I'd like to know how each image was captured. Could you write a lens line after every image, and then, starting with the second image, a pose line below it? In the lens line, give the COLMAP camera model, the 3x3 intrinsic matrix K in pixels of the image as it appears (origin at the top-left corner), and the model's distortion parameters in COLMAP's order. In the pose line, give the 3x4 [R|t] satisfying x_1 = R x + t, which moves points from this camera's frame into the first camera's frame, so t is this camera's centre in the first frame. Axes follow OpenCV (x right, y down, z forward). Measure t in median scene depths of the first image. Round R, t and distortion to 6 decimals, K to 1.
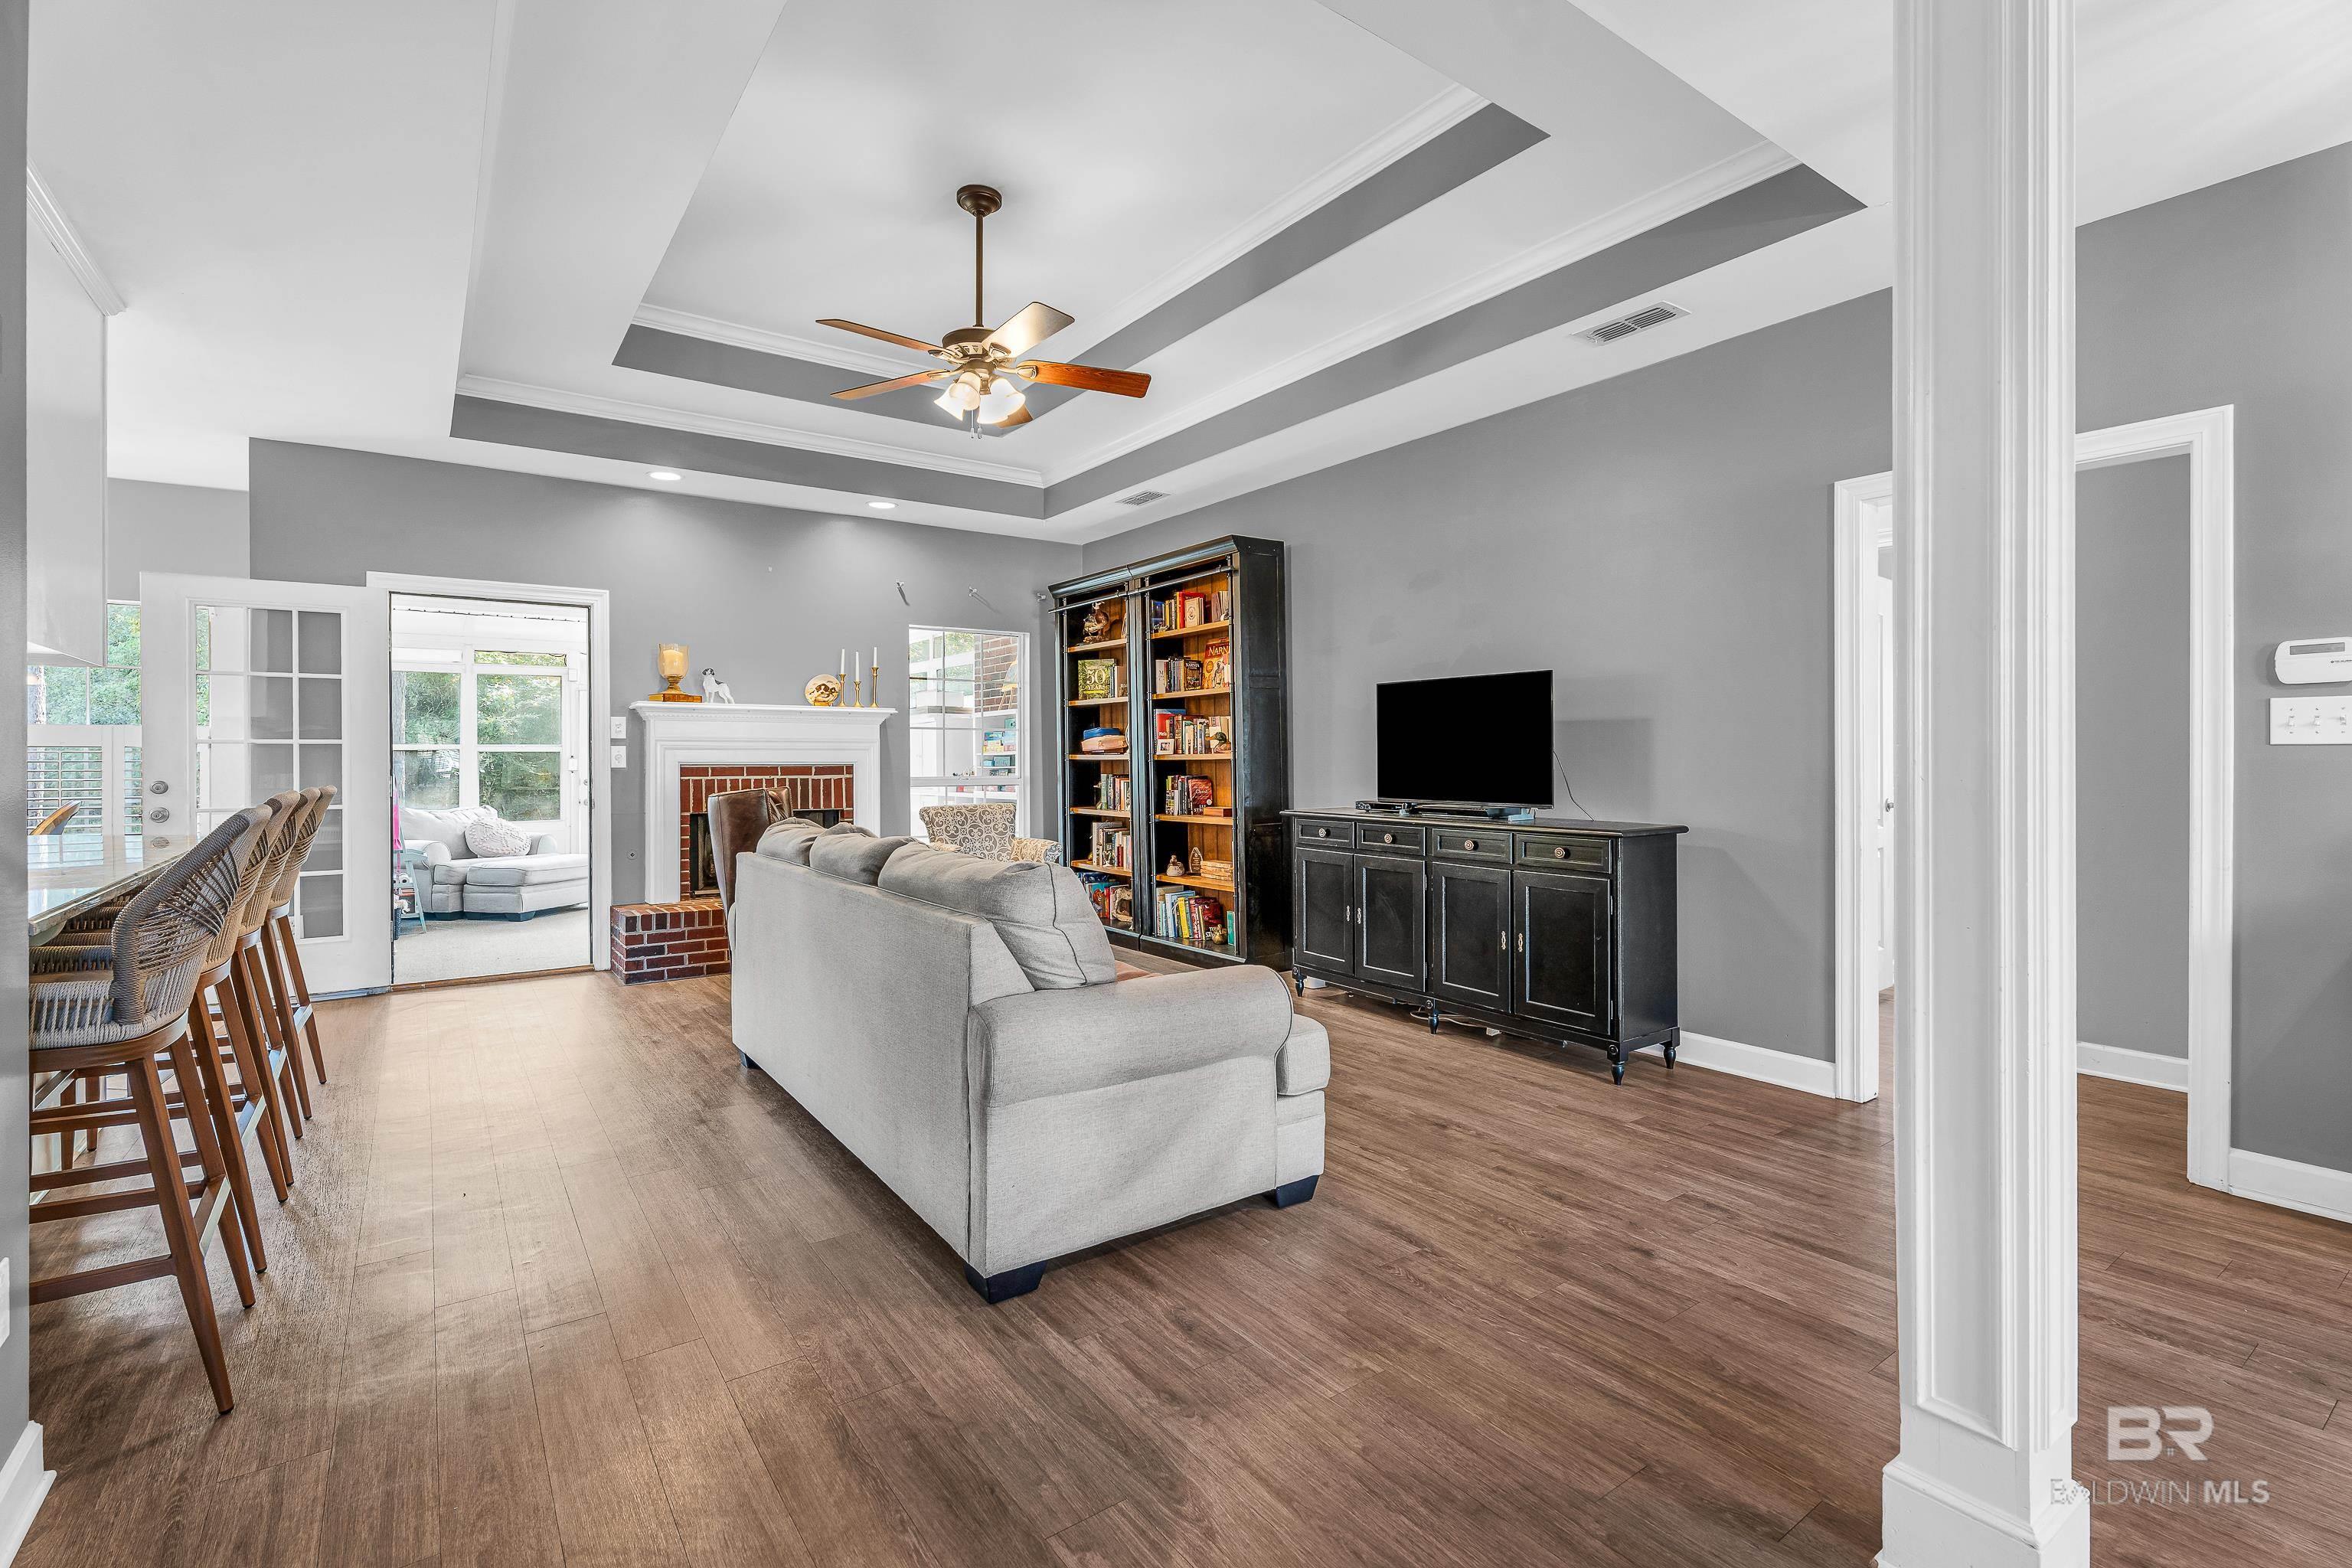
lens RADIAL K [[1059.1, 0, 1147.6], [0, 1059.1, 751.9], [0, 0, 1]] dist [0.008749, -0.002005]
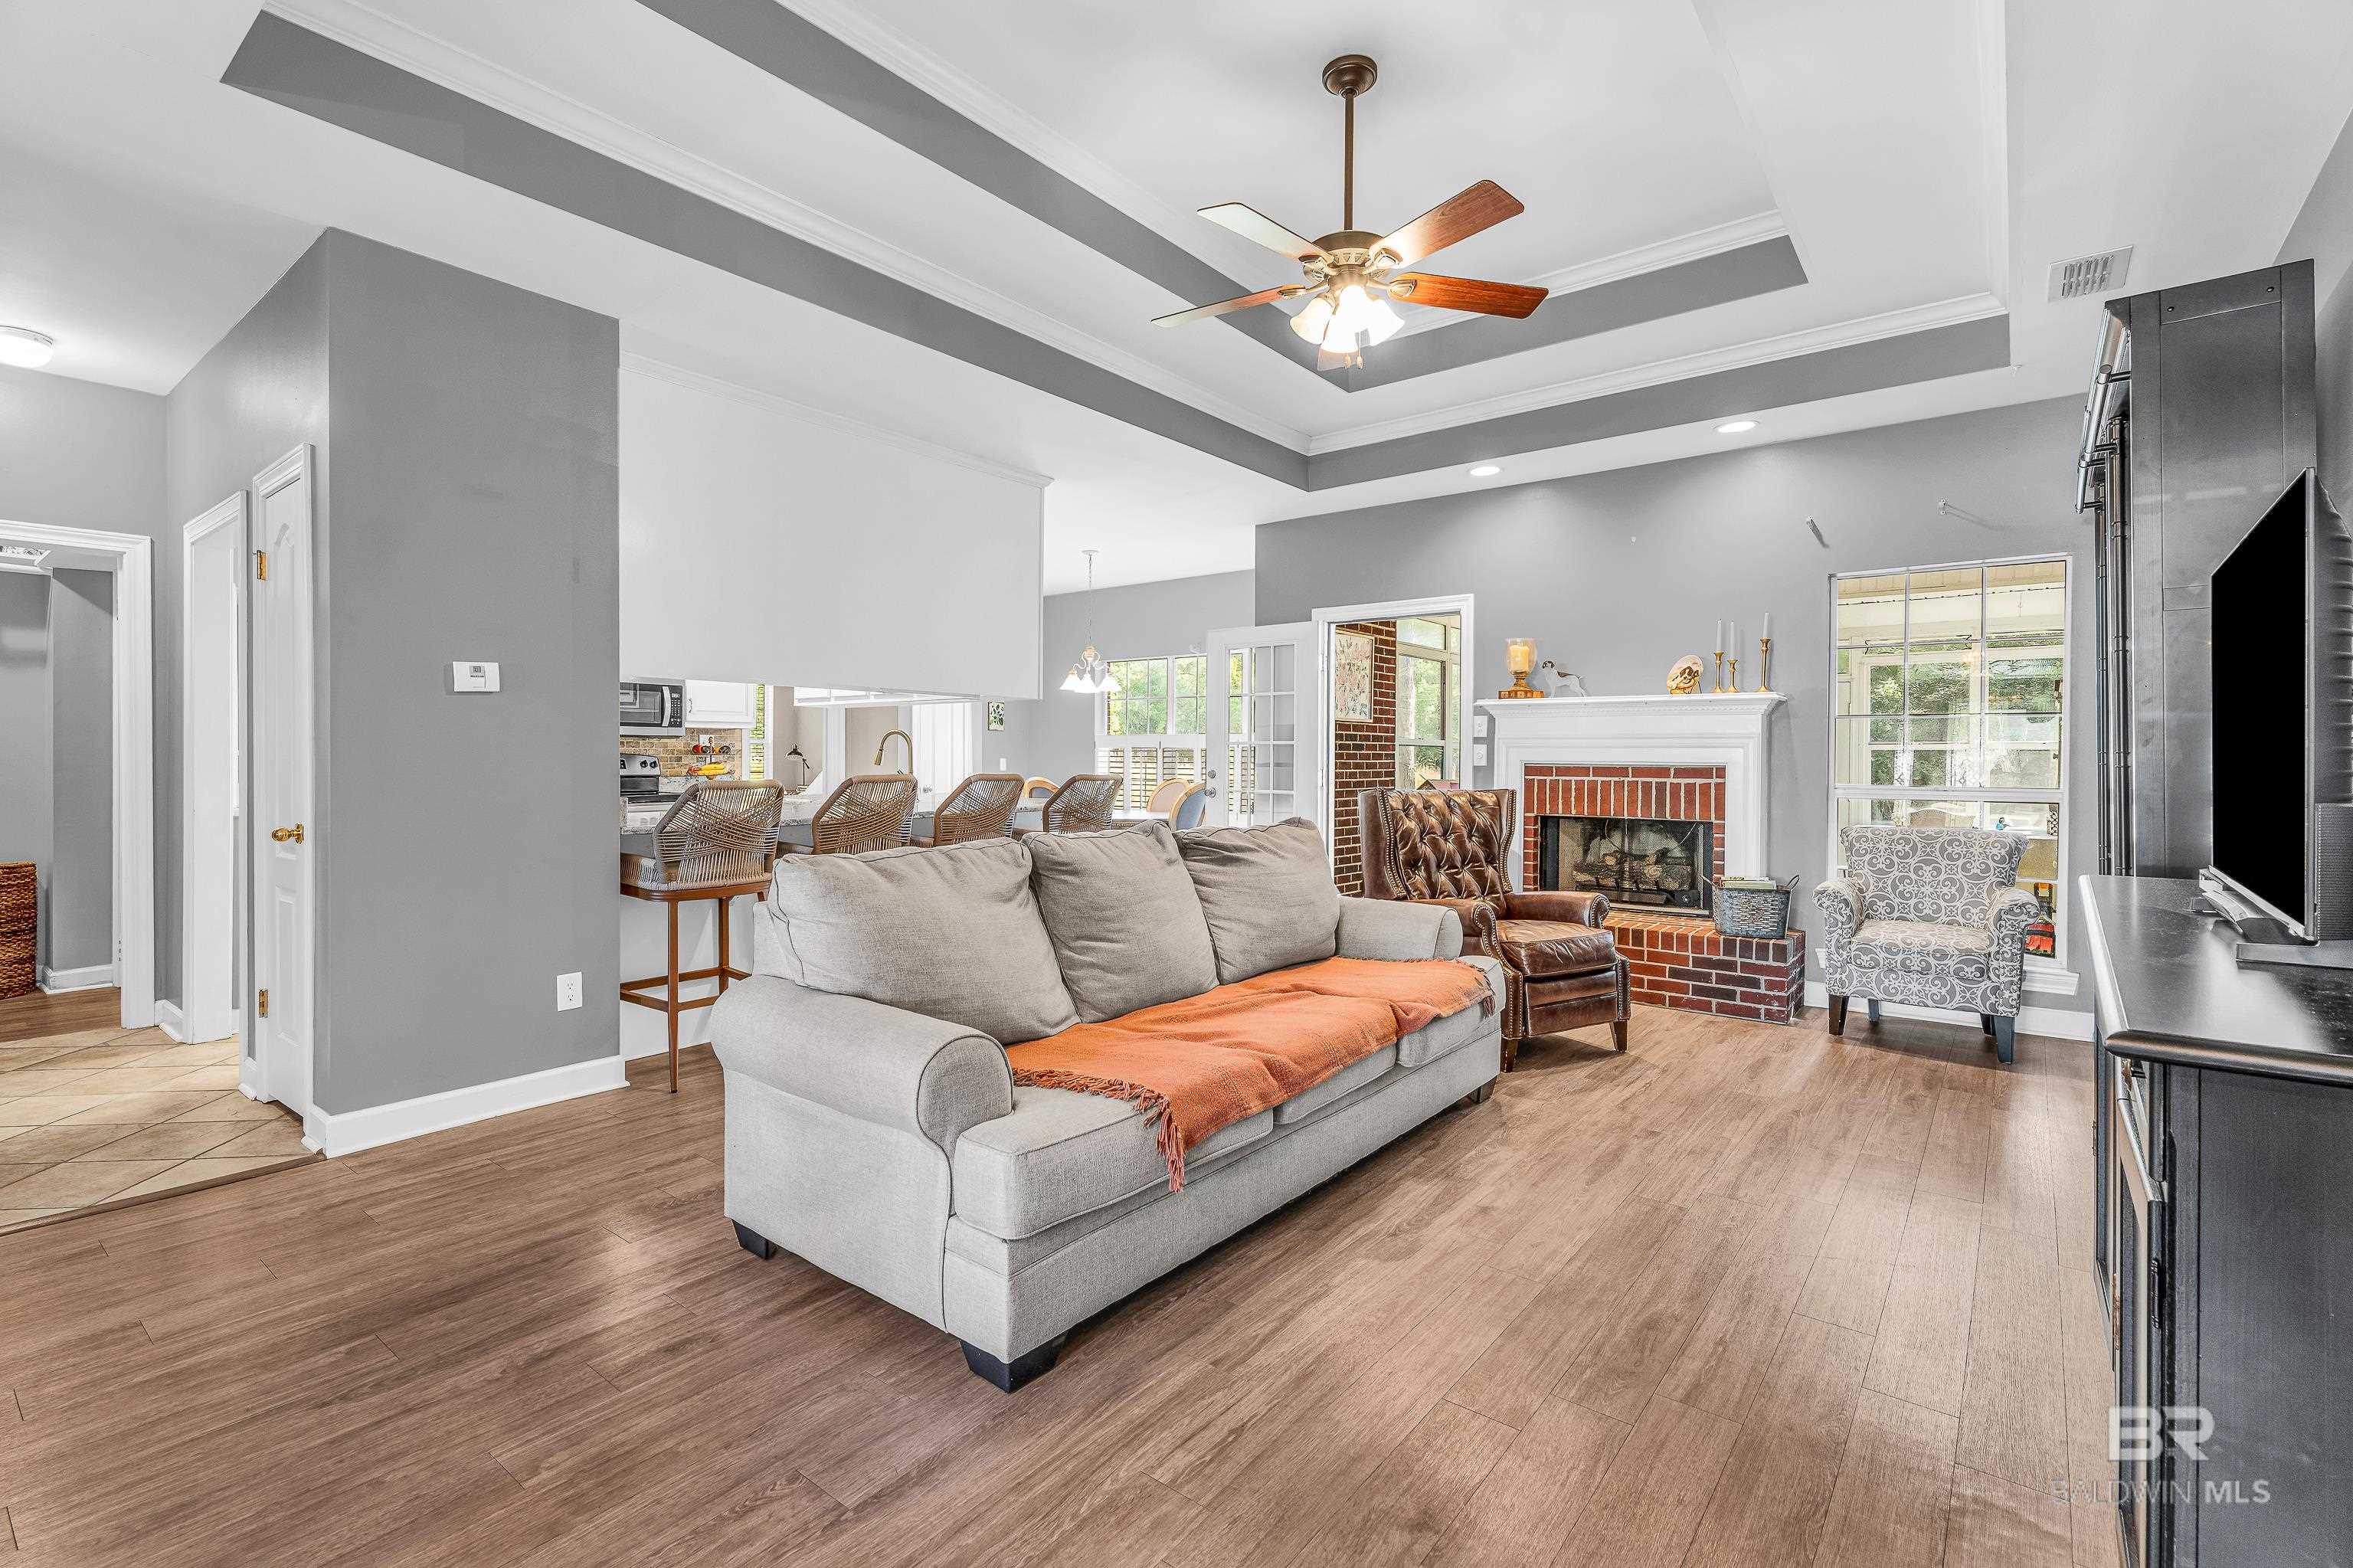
lens RADIAL K [[1059.6, 0, 1179.3], [0, 1059.6, 770.0], [0, 0, 1]] dist [0.008749, -0.002005]
pose [[0.291843, 0.015729, -0.956337, 0.389248], [-0.000452, 0.999867, 0.016307, 0.002394], [0.956466, -0.004327, 0.291811, 0.419415]]
